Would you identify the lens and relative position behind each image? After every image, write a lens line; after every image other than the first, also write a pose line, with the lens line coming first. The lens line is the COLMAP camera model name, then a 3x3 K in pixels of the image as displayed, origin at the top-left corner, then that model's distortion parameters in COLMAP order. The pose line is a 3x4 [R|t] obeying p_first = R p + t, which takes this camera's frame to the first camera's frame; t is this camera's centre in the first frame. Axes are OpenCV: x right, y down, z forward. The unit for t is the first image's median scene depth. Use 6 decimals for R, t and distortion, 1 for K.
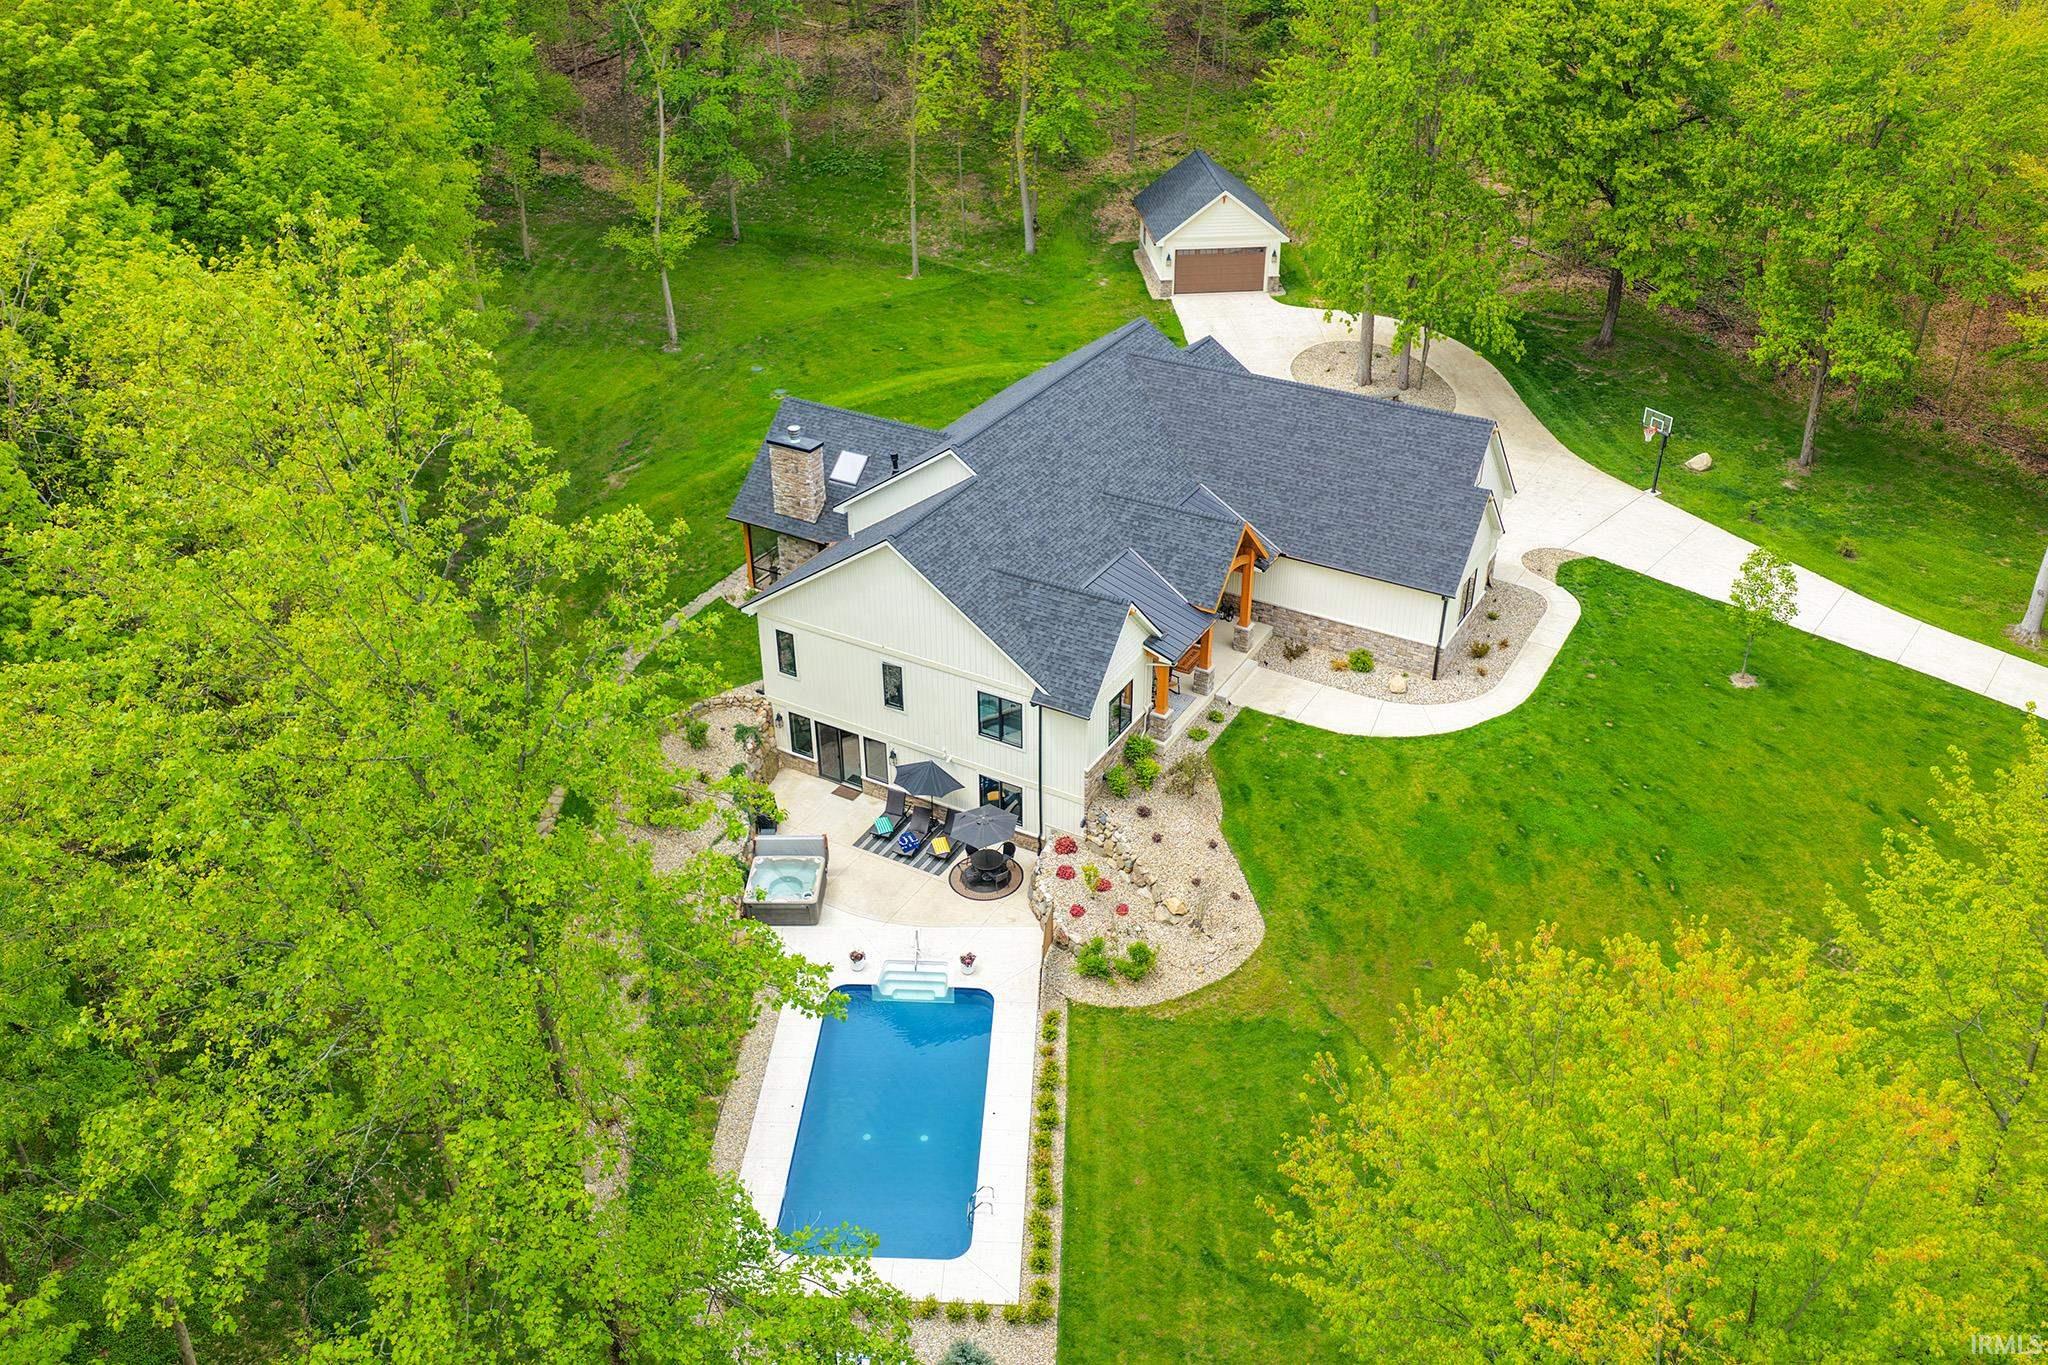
lens RADIAL K [[1693.1, 0, 1033.5], [0, 1693.1, 707.0], [0, 0, 1]] dist [-0.003032, 0.004597]
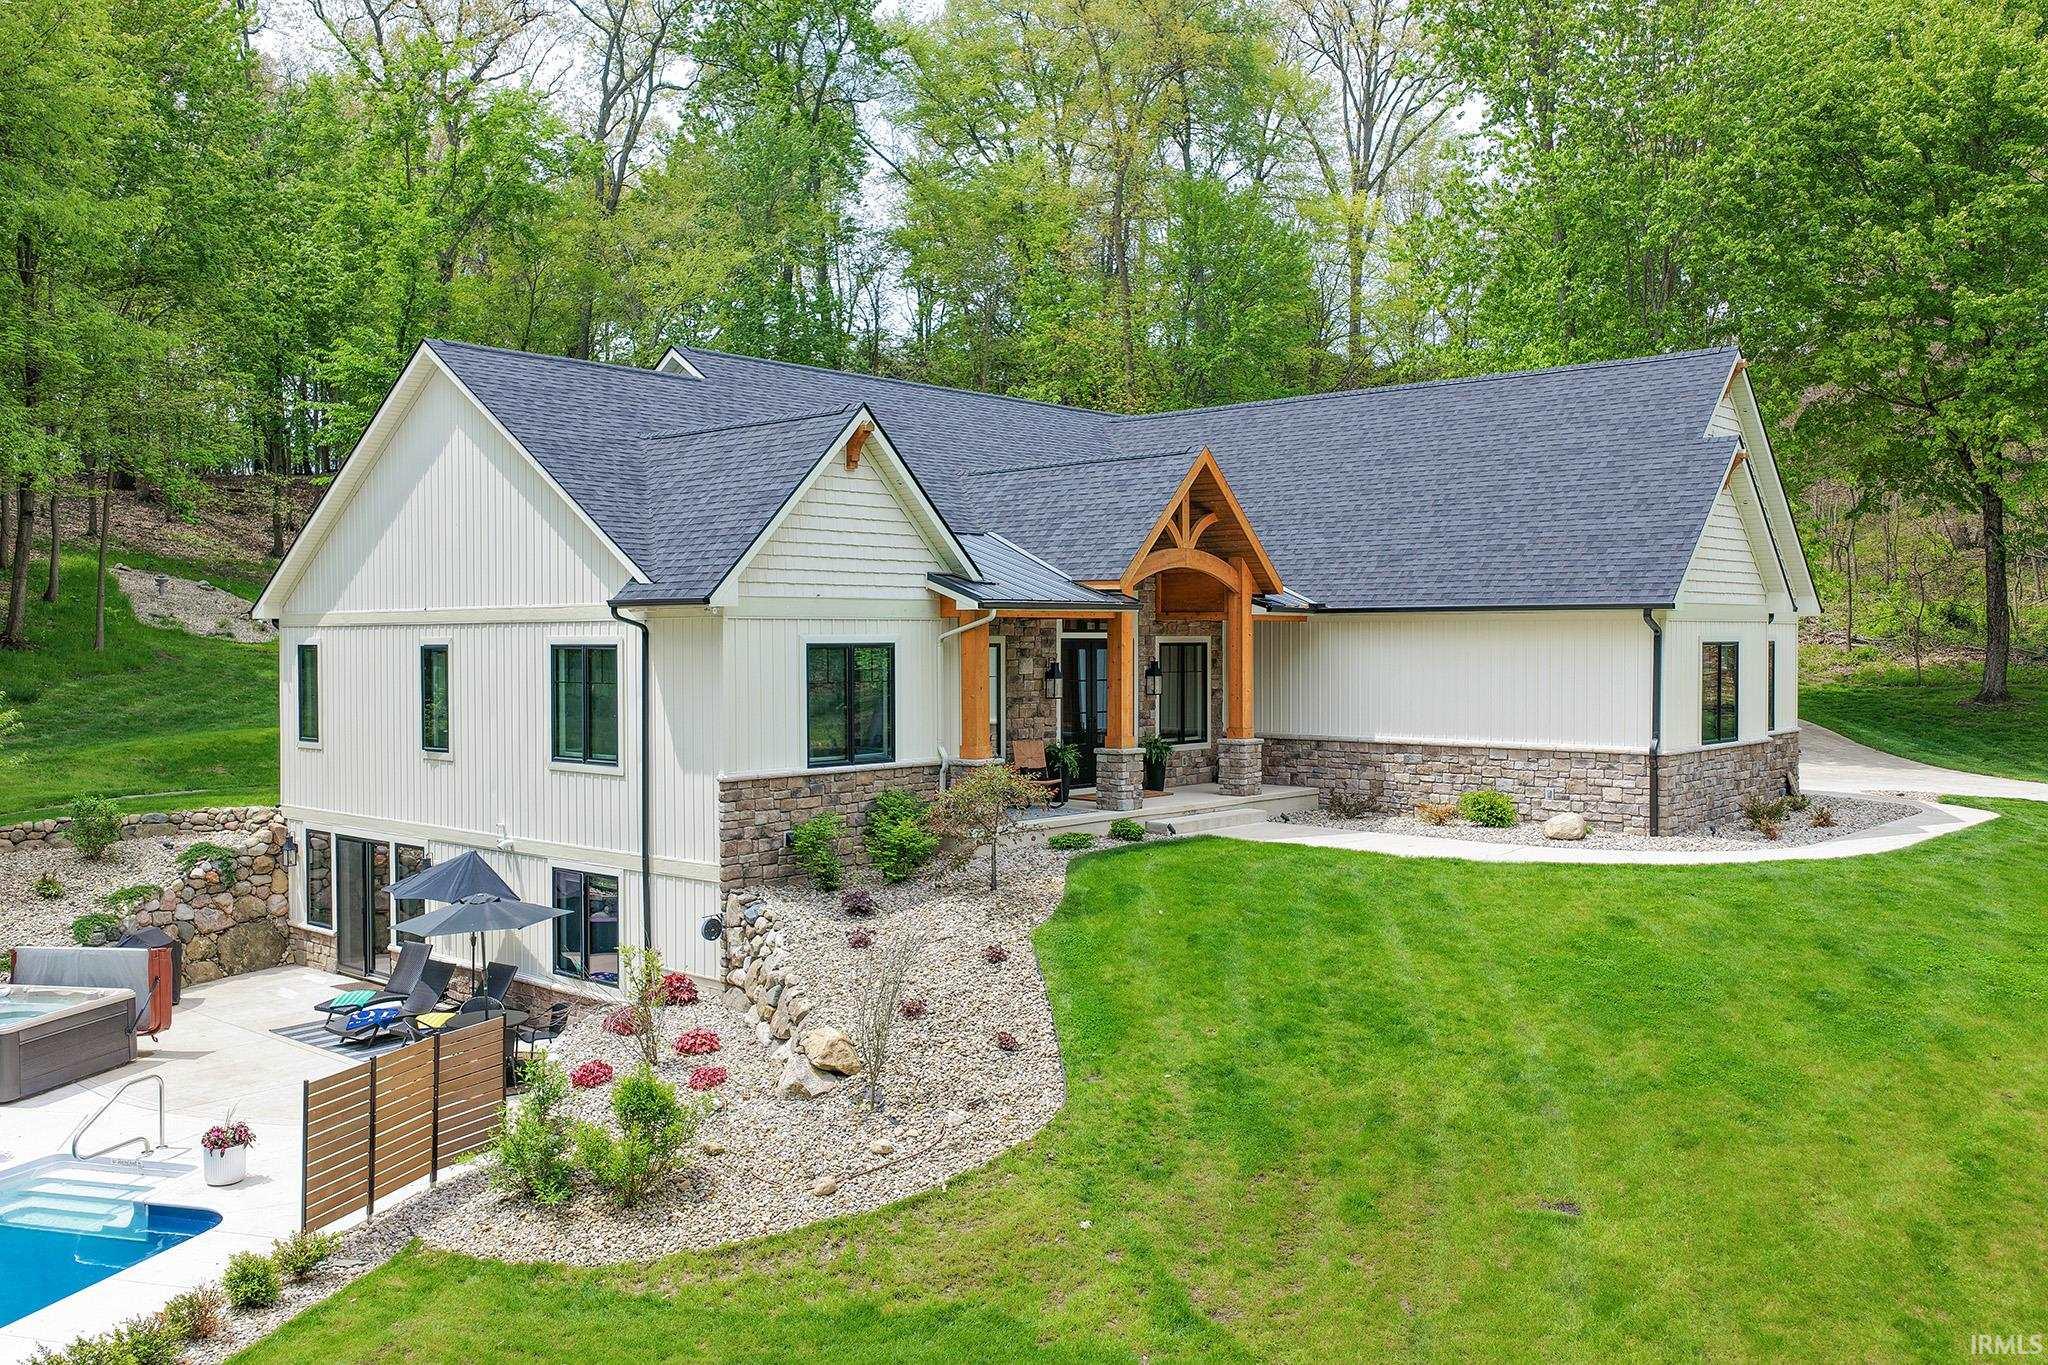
lens RADIAL K [[1693.1, 0, 1033.5], [0, 1693.1, 707.0], [0, 0, 1]] dist [-0.003032, 0.004597]
pose [[0.978141, 0.008422, -0.207773, 0.191213], [-0.112289, 0.862369, -0.493670, 0.217707], [0.175020, 0.506210, 0.844464, 0.654266]]
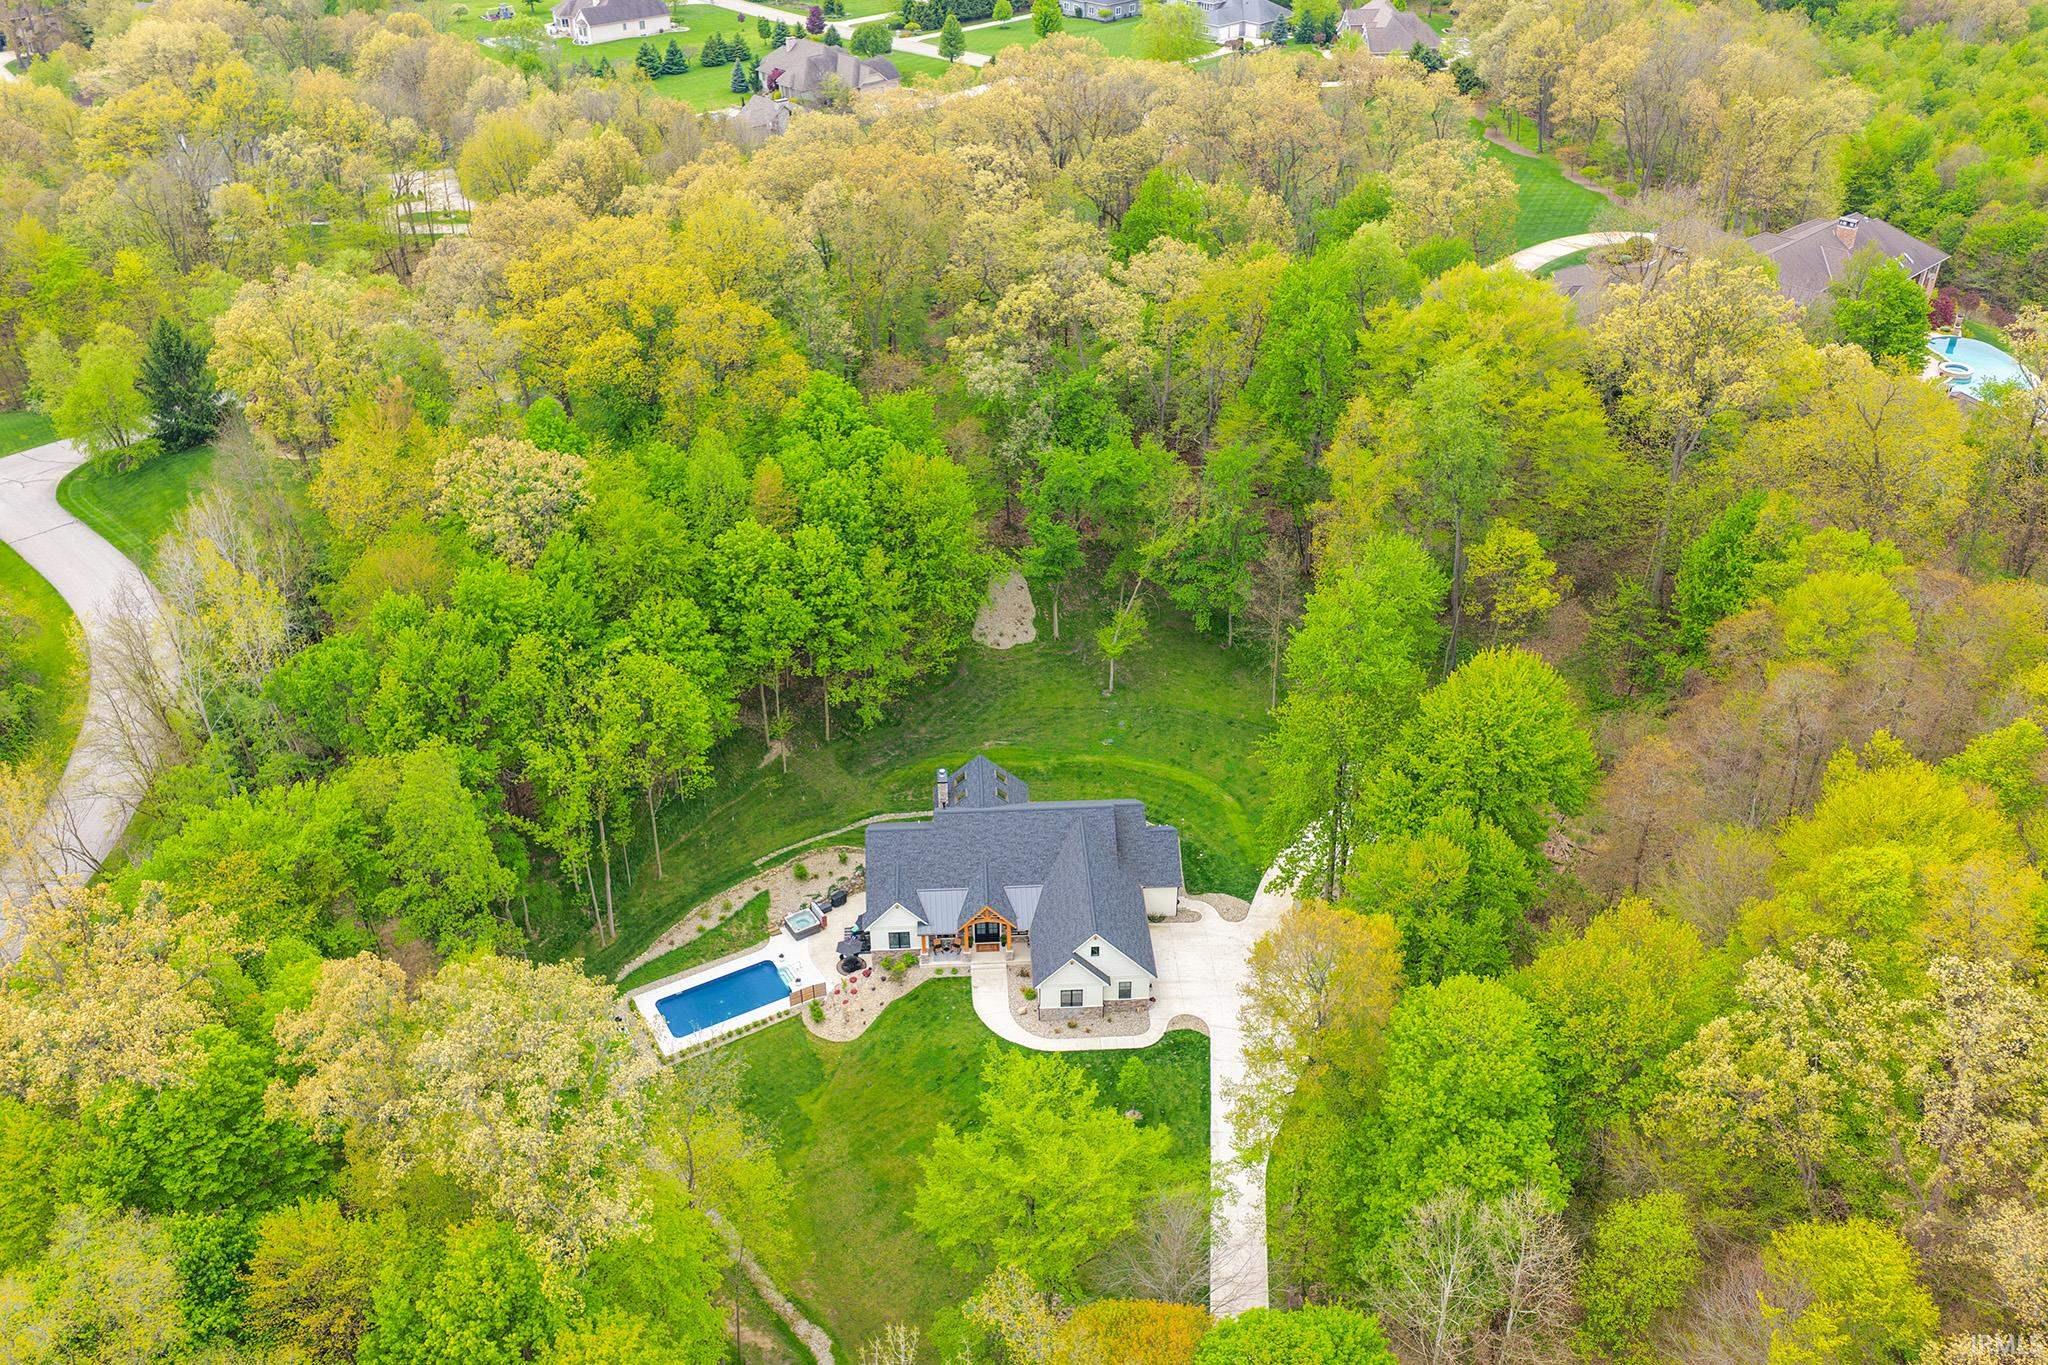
lens RADIAL K [[1693.1, 0, 1033.5], [0, 1693.1, 707.0], [0, 0, 1]] dist [-0.003032, 0.004597]
pose [[0.543429, 0.468177, -0.696775, 1.733213], [-0.446477, 0.864093, 0.232385, -0.959332], [0.710875, 0.184809, 0.678603, -0.590945]]
